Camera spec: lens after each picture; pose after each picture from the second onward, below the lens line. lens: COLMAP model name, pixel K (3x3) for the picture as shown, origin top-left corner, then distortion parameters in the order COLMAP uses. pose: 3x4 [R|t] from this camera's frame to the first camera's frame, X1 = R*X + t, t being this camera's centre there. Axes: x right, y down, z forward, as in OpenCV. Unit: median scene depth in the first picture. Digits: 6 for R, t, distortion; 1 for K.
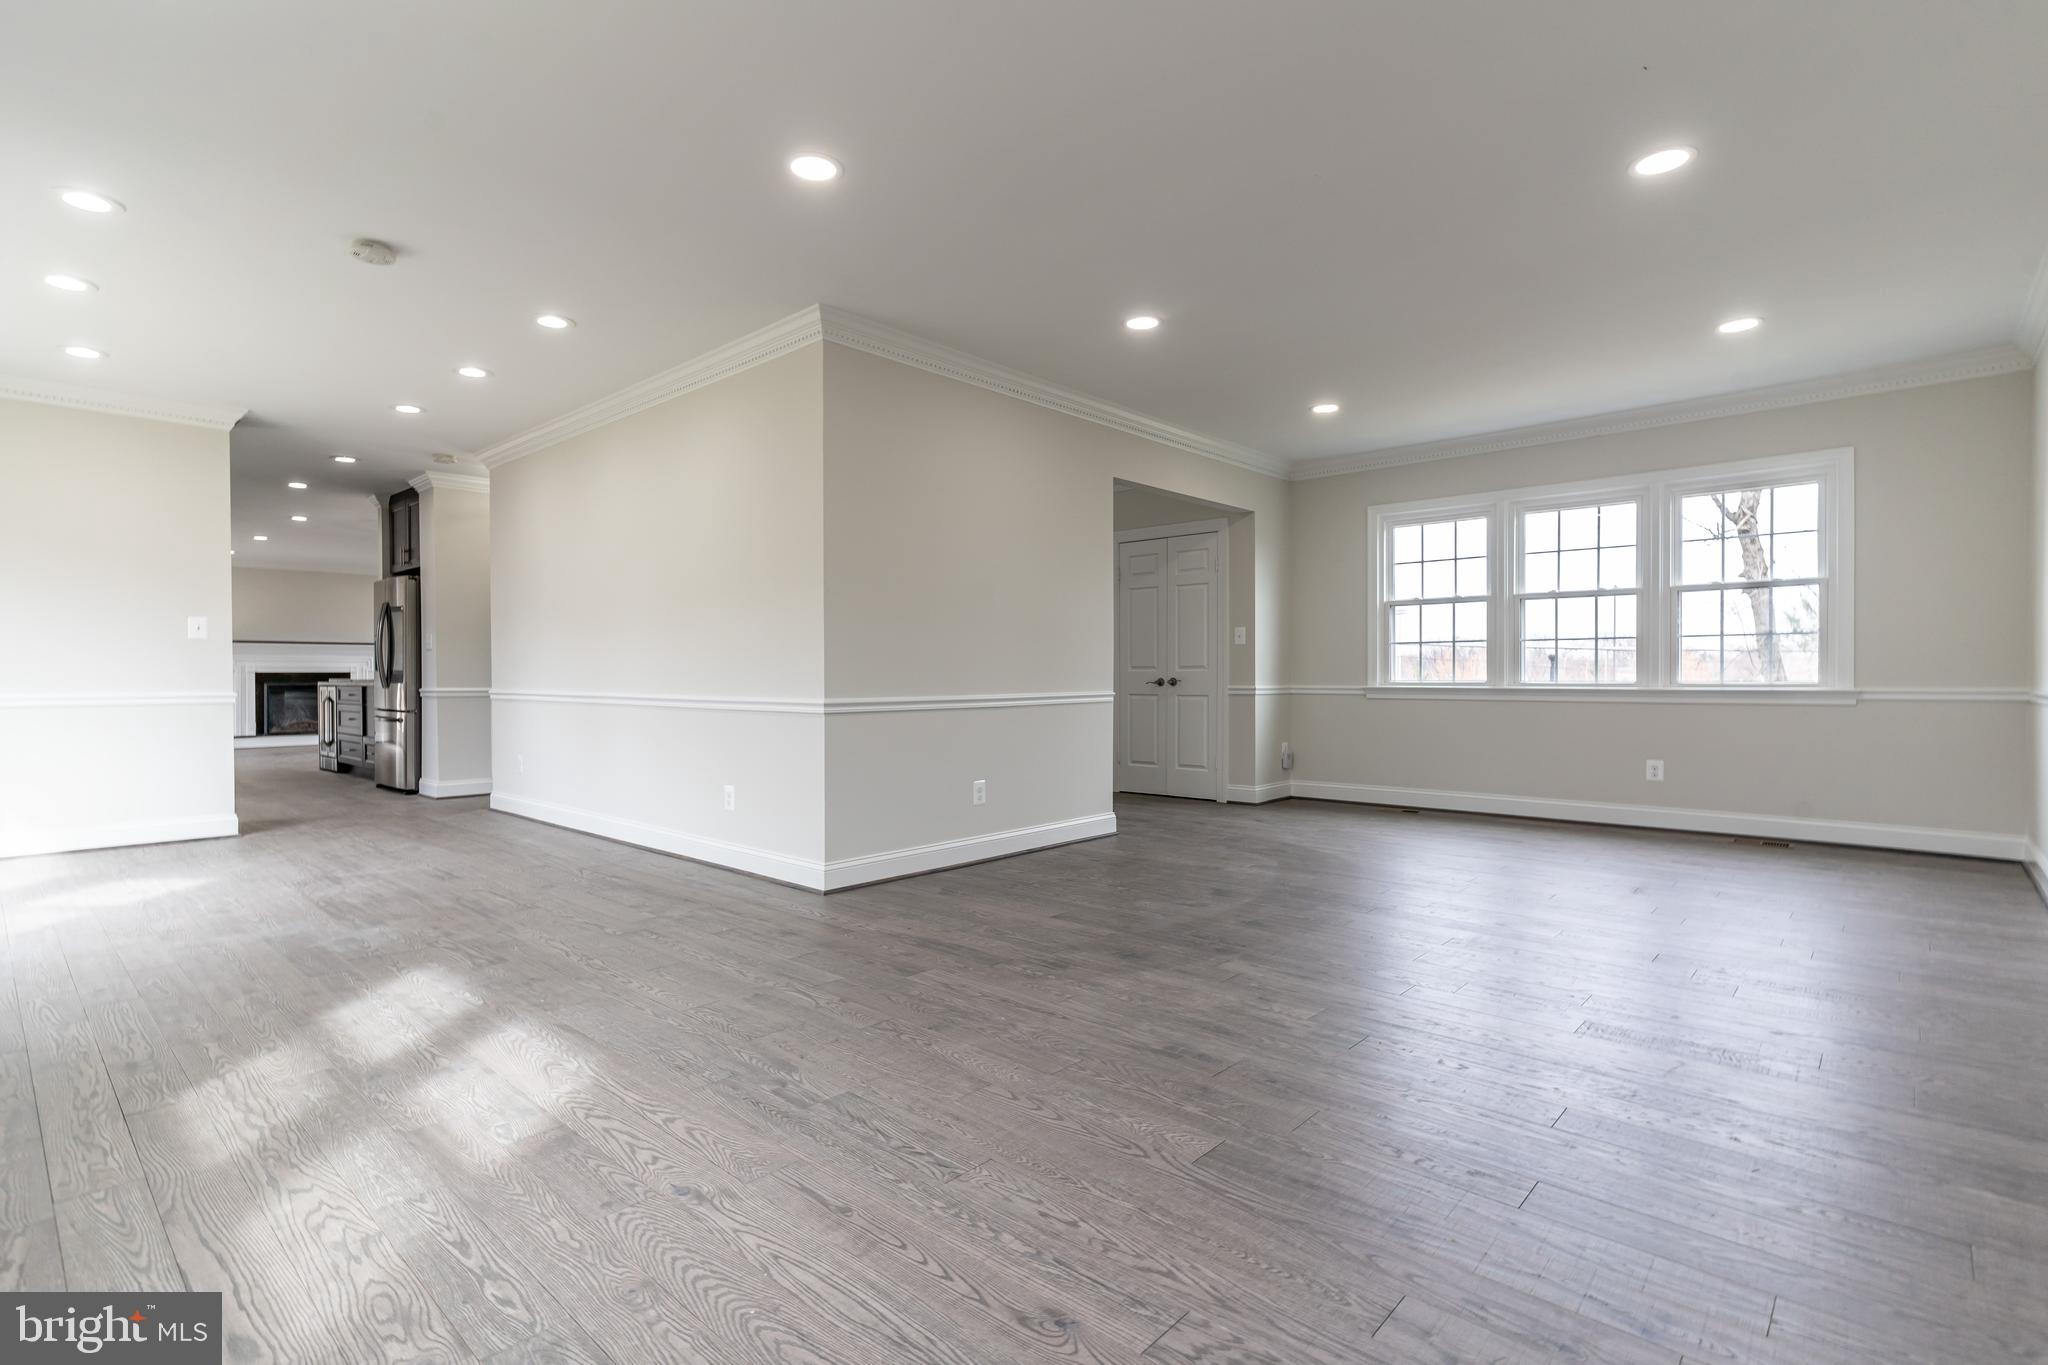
lens RADIAL K [[976.0, 0, 1024.0], [0, 976.0, 682.5], [0, 0, 1]] dist [-0.000092, -0.000701]
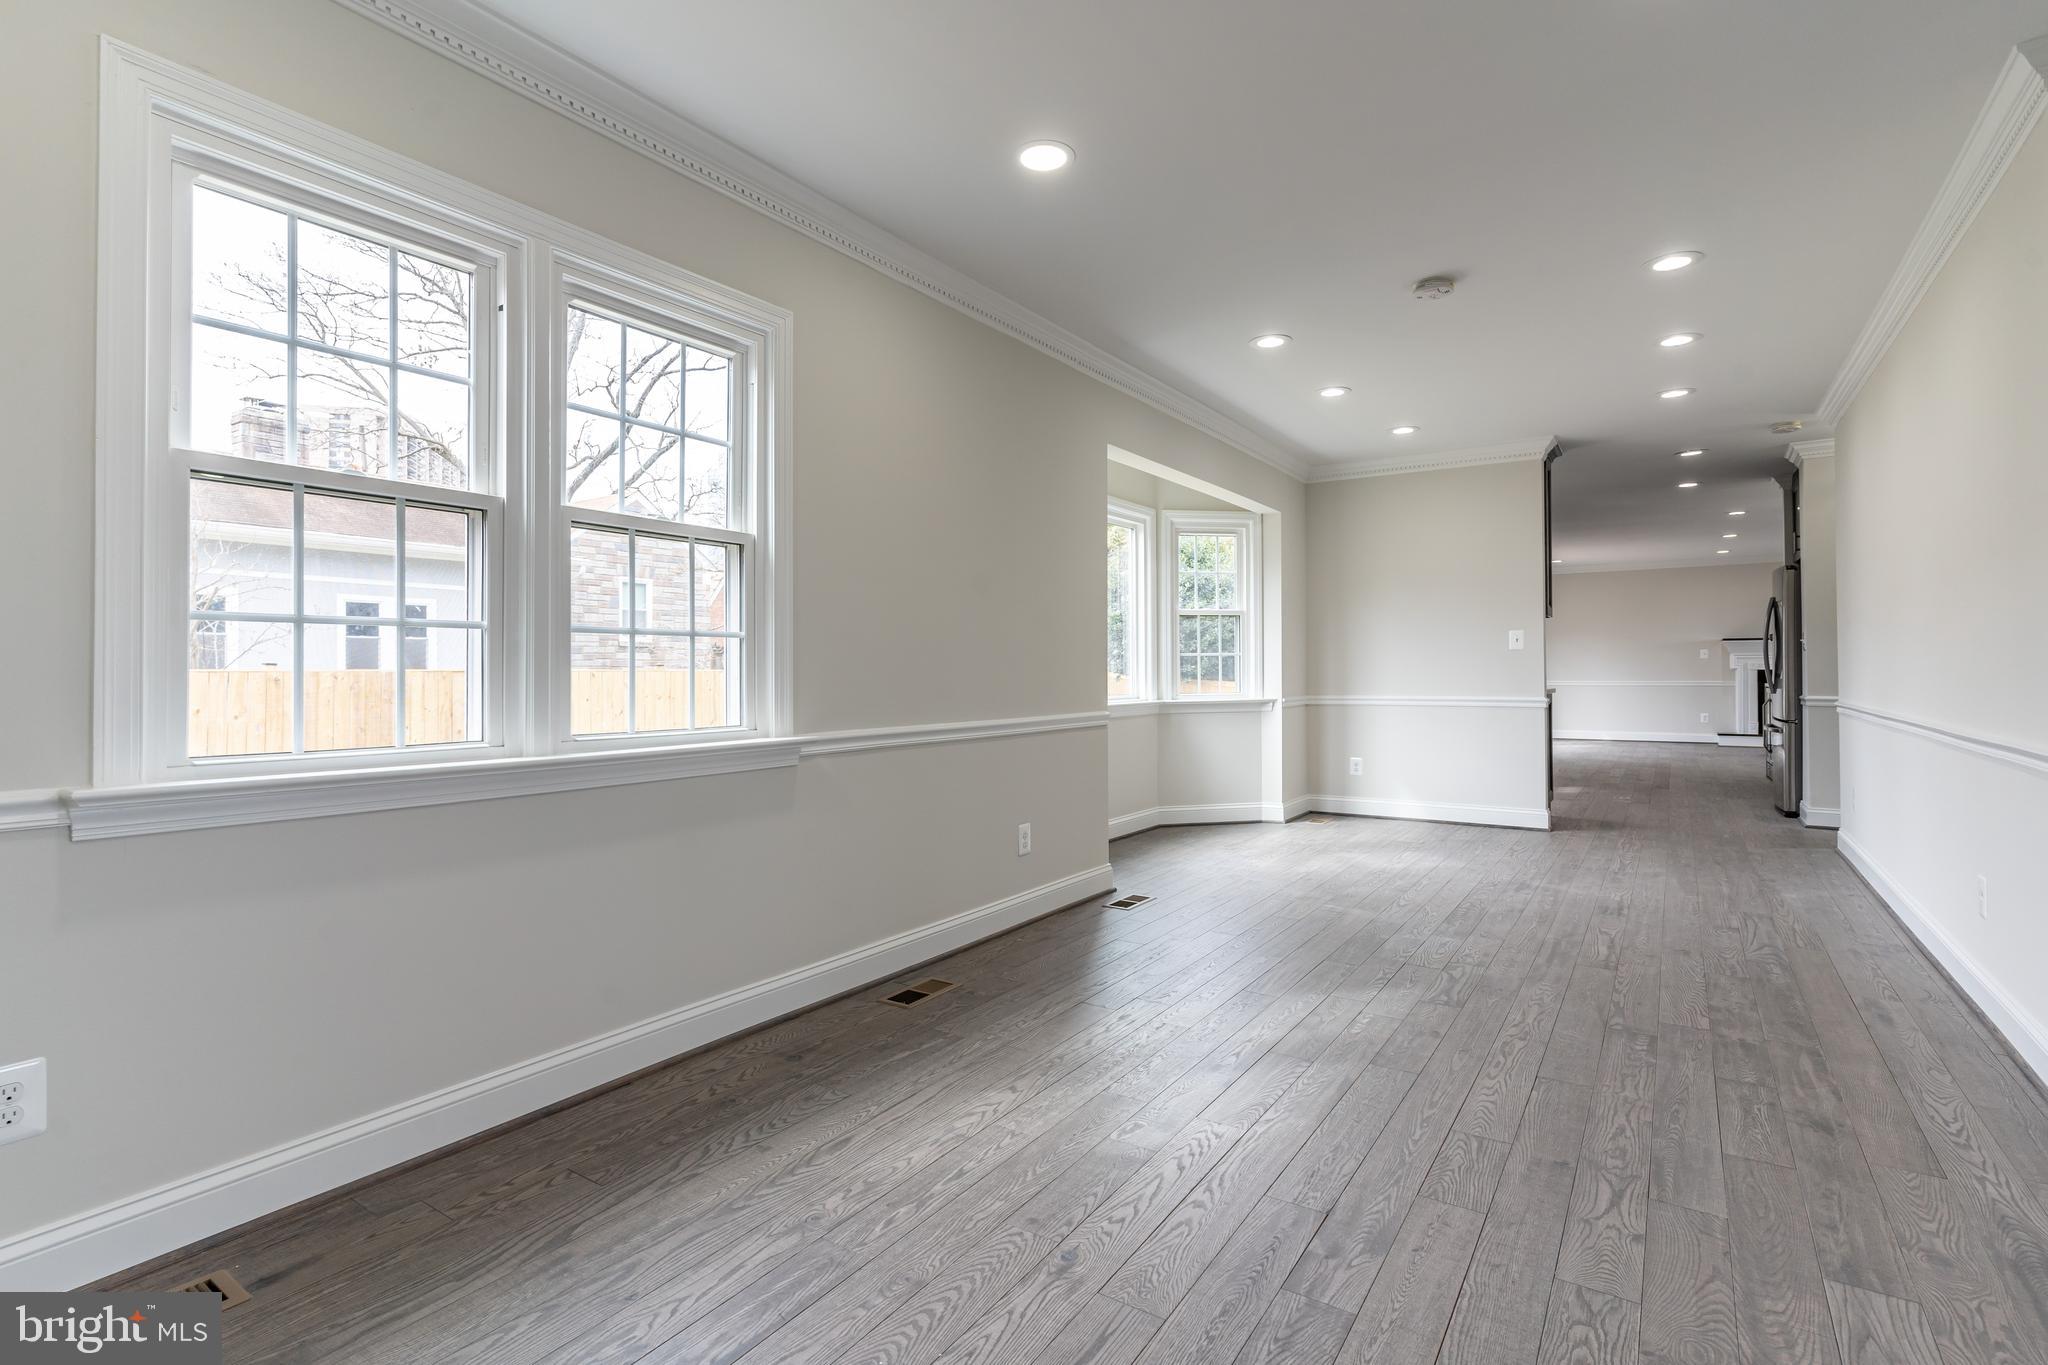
lens RADIAL K [[987.3, 0, 1014.3], [0, 987.3, 658.4], [0, 0, 1]] dist [0.000071, 0.000550]
pose [[0.141242, -0.008643, -0.989937, 0.348162], [-0.003878, 0.999949, -0.009283, -0.036927], [0.989968, 0.005150, 0.141201, 0.448385]]
